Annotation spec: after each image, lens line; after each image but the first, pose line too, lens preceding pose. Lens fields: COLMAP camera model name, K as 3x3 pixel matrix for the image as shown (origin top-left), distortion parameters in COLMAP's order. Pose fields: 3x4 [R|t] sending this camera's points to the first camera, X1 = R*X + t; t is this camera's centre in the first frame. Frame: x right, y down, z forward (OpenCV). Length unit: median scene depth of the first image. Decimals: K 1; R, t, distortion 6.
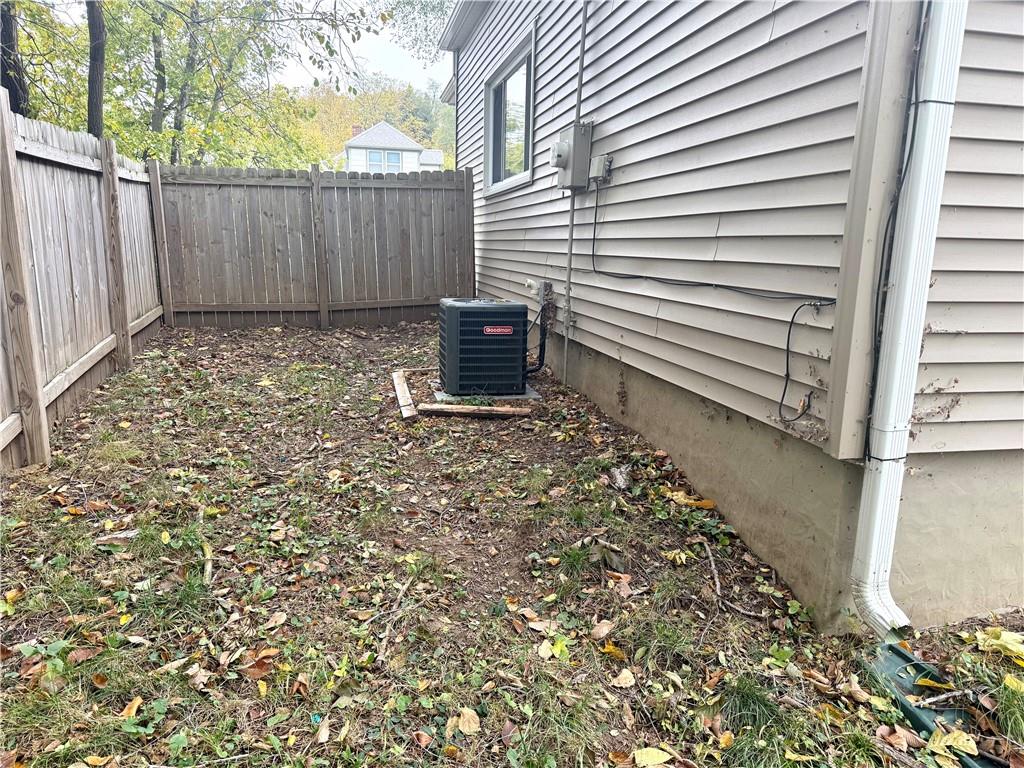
lens RADIAL K [[707.4, 0, 511.8], [0, 707.4, 384.4], [0, 0, 1]] dist [0.047961, -0.054914]
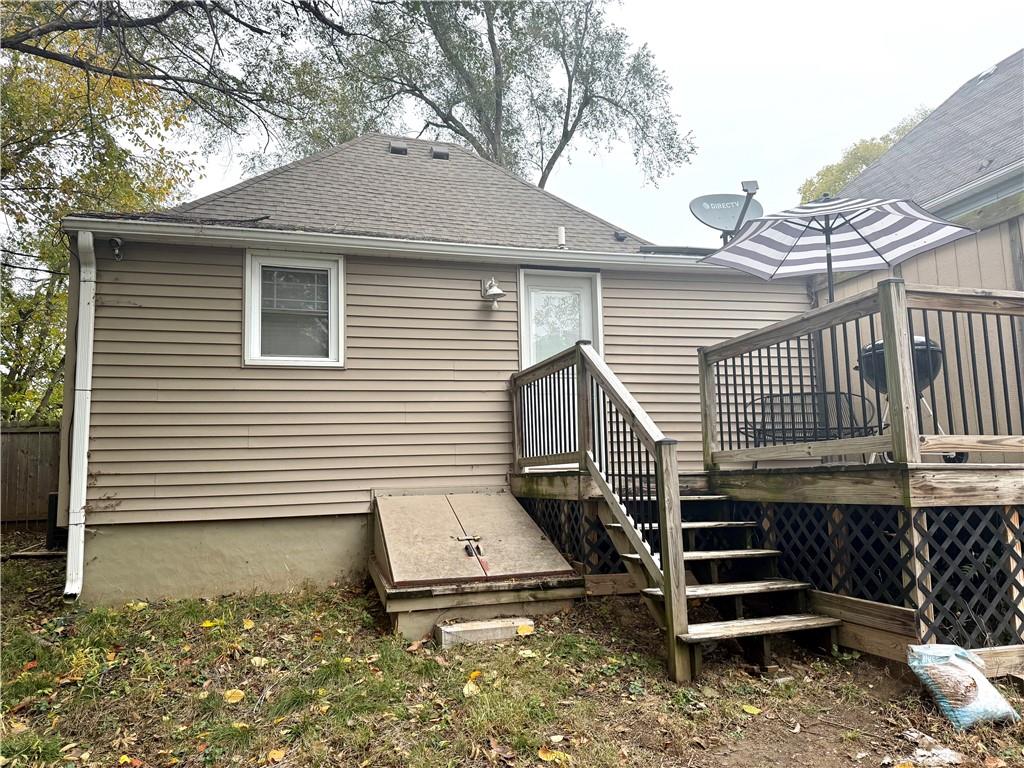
lens RADIAL K [[707.4, 0, 510.7], [0, 707.4, 387.3], [0, 0, 1]] dist [0.047961, -0.054914]
pose [[0.996320, -0.032482, 0.079318, 1.650976], [0.056209, 0.946239, -0.318548, 0.471107], [-0.064707, 0.321834, 0.944582, -1.430979]]
